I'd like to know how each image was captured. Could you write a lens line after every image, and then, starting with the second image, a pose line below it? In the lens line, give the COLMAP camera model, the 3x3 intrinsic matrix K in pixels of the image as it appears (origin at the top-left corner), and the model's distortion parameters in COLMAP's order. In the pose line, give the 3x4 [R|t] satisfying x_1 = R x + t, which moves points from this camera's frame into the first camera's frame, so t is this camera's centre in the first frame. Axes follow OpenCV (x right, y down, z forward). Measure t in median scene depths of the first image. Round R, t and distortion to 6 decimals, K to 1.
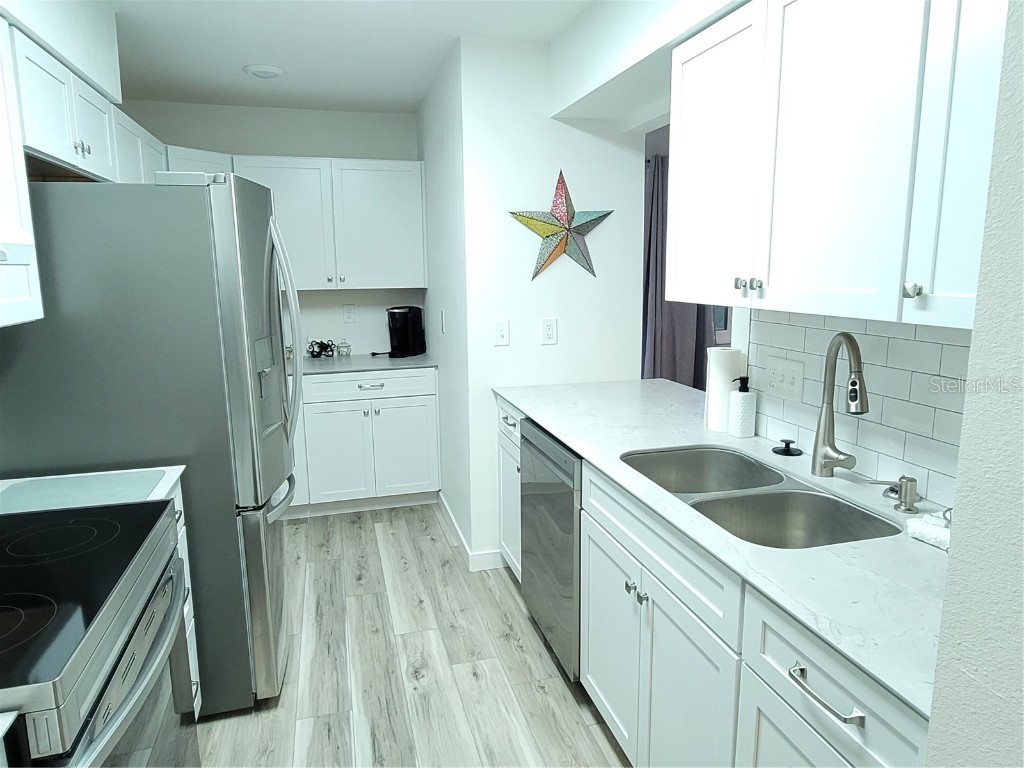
lens RADIAL K [[661.2, 0, 510.6], [0, 661.2, 378.0], [0, 0, 1]] dist [0.001912, -0.002533]
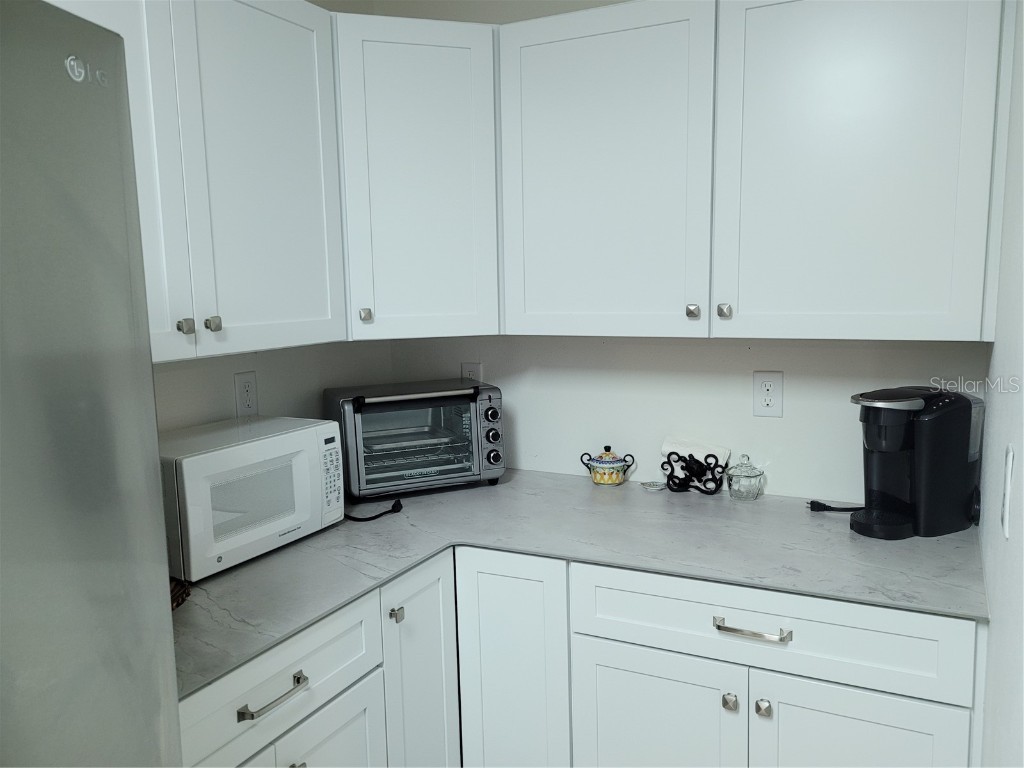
lens RADIAL K [[818.5, 0, 512.0], [0, 818.5, 384.0], [0, 0, 1]] dist [0.045082, -0.008664]
pose [[0.738784, 0.086636, -0.668351, -0.026854], [-0.106589, 0.994242, 0.011057, -0.094136], [0.665460, 0.063070, 0.743764, 0.535891]]
